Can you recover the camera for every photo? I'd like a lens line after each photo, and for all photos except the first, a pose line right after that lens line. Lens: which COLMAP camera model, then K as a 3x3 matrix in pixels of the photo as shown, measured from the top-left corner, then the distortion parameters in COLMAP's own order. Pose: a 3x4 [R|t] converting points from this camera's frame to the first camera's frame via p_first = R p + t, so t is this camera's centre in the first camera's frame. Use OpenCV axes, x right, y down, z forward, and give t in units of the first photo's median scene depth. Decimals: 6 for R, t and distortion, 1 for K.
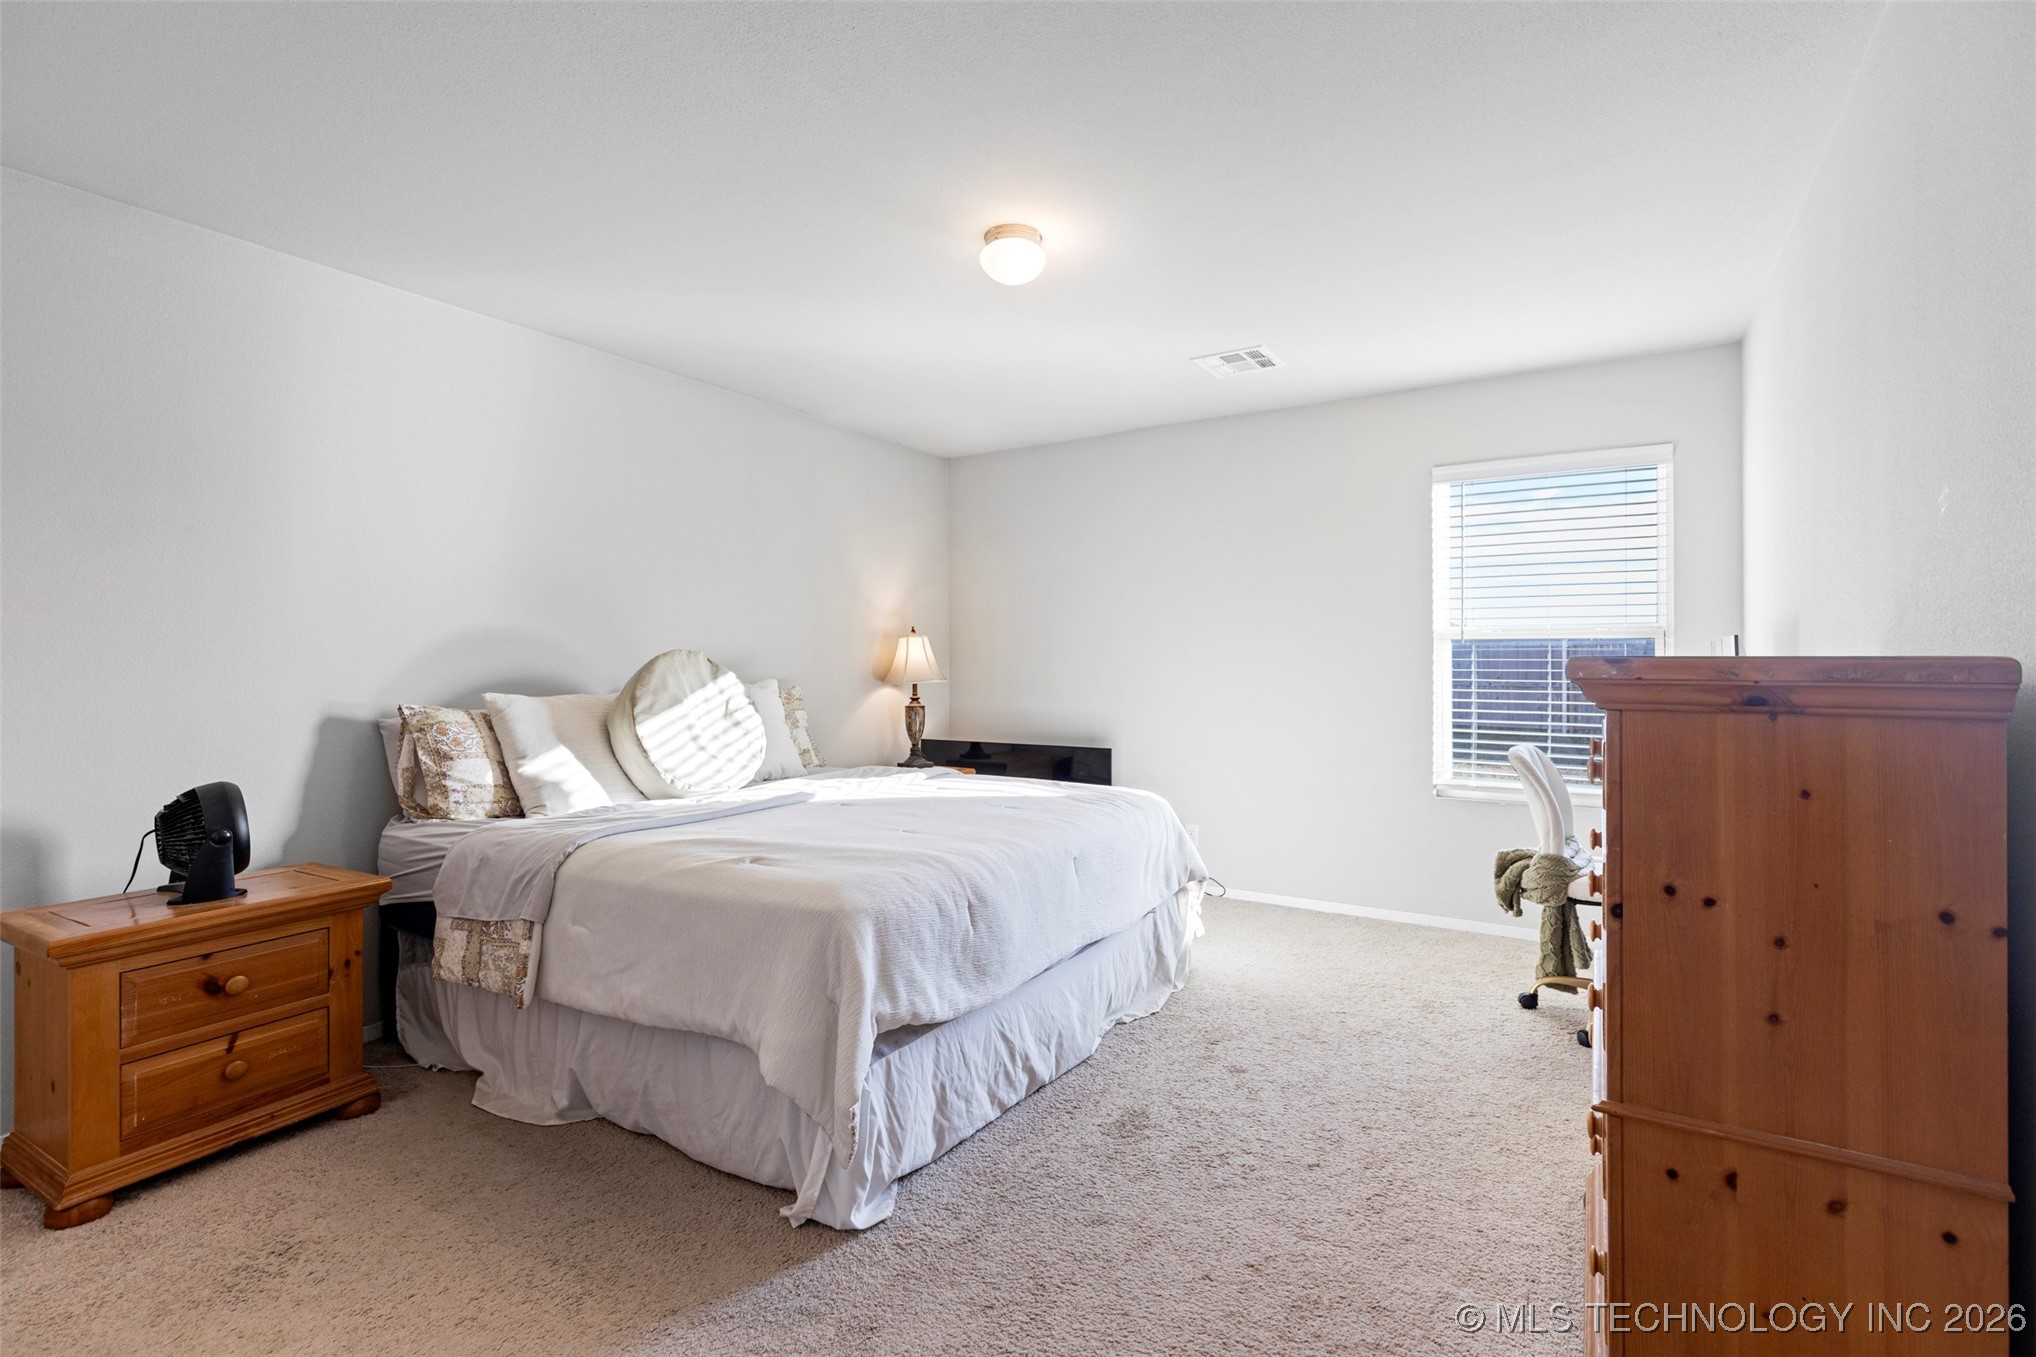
lens RADIAL K [[930.0, 0, 1019.6], [0, 930.0, 669.3], [0, 0, 1]] dist [0.000741, 0.000160]
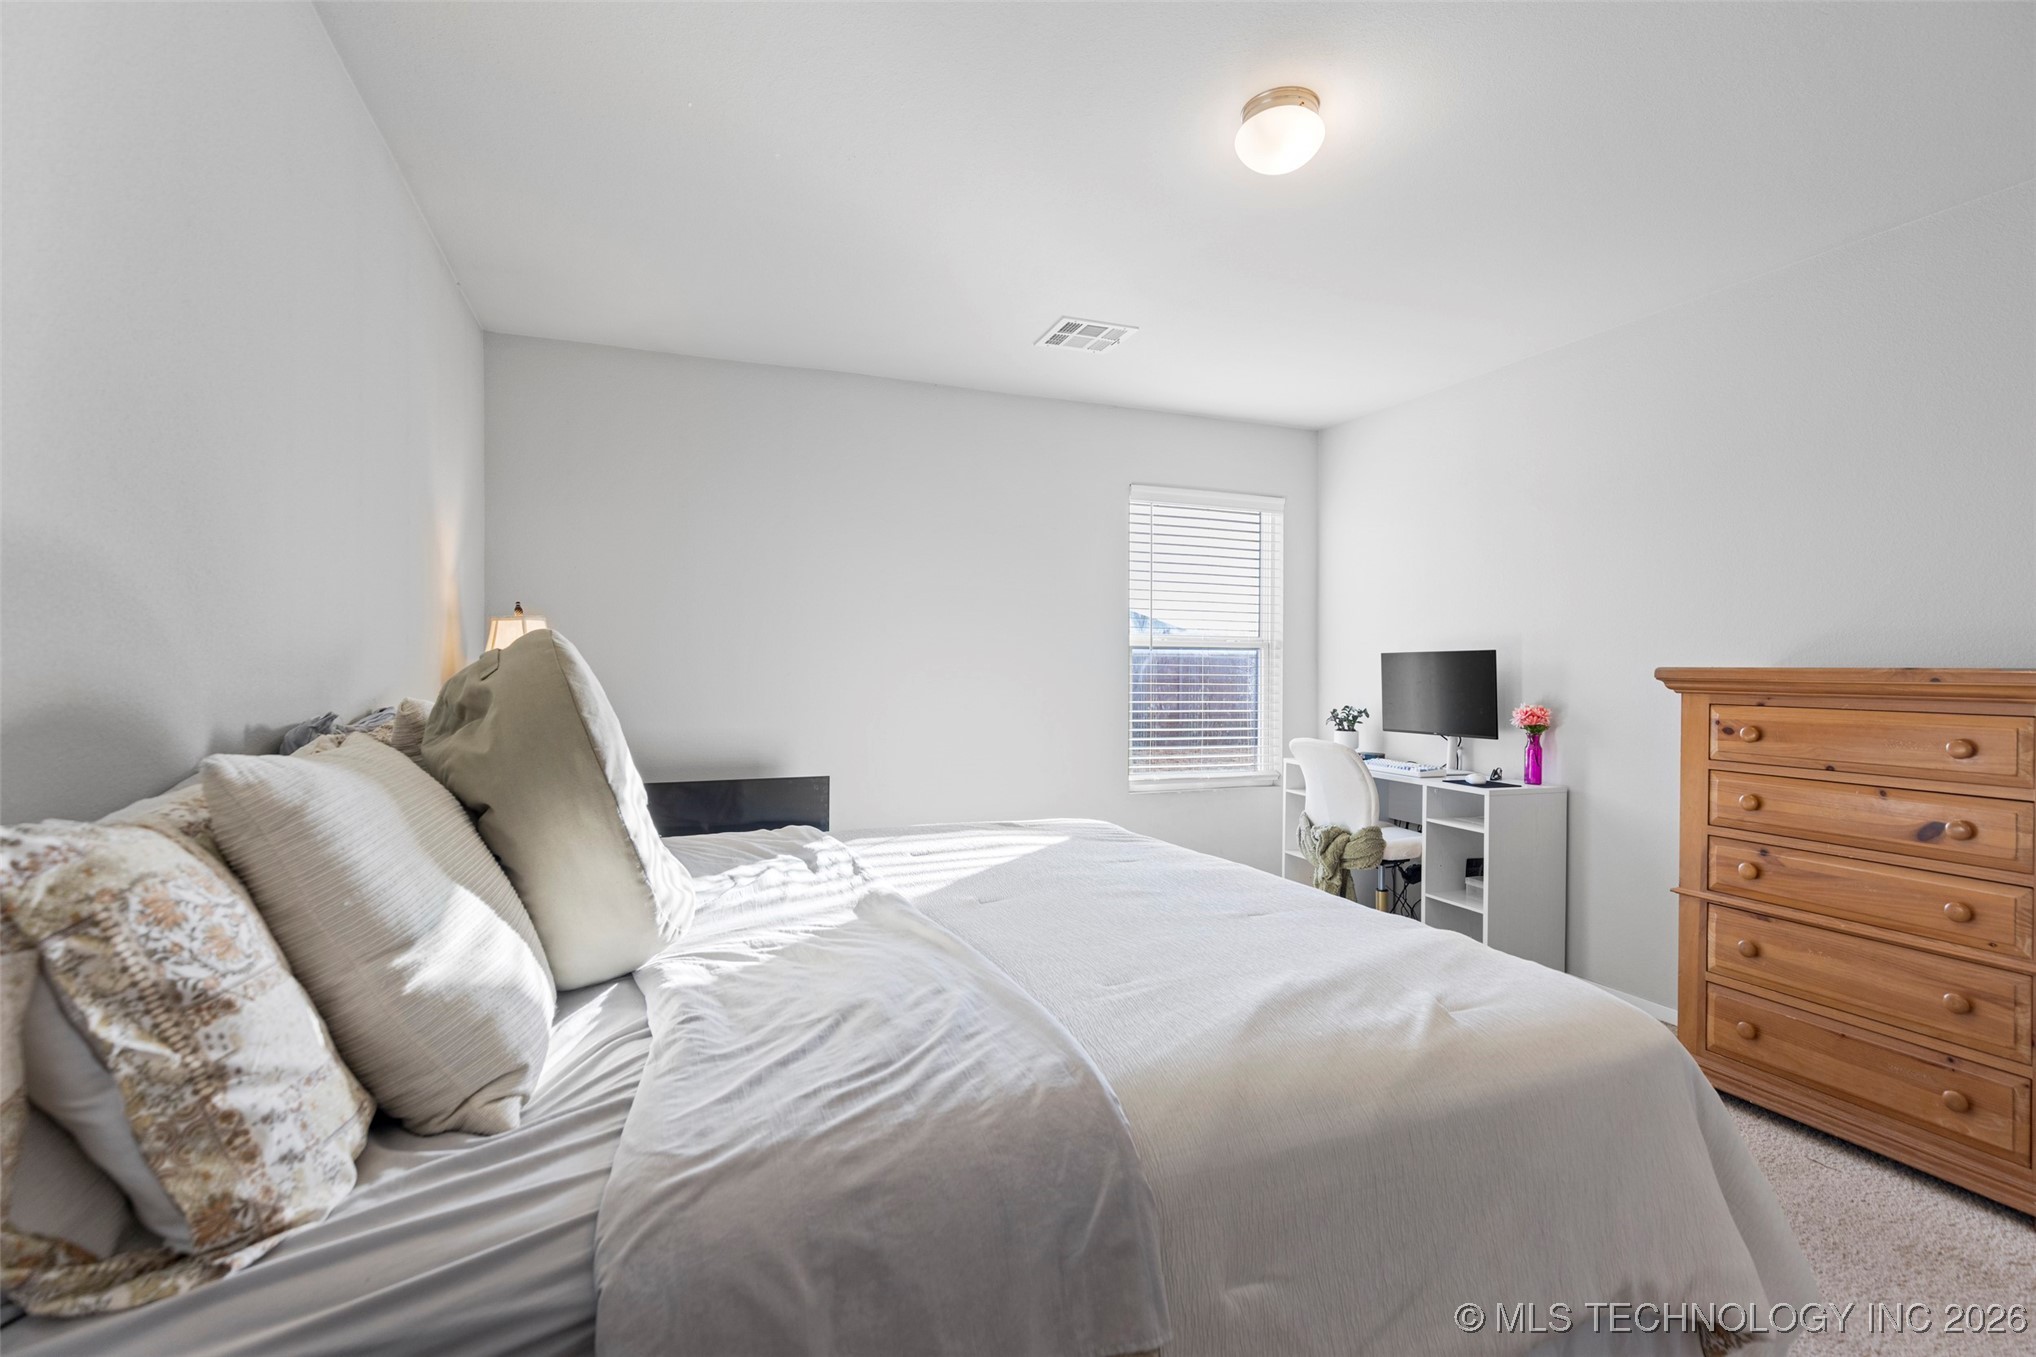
lens RADIAL K [[930.0, 0, 1017.7], [0, 930.0, 677.5], [0, 0, 1]] dist [0.000741, 0.000160]
pose [[0.602594, -0.002740, 0.798043, -0.687246], [0.003181, 0.999994, 0.001032, 0.001437], [-0.798042, 0.001917, 0.602599, 0.654822]]
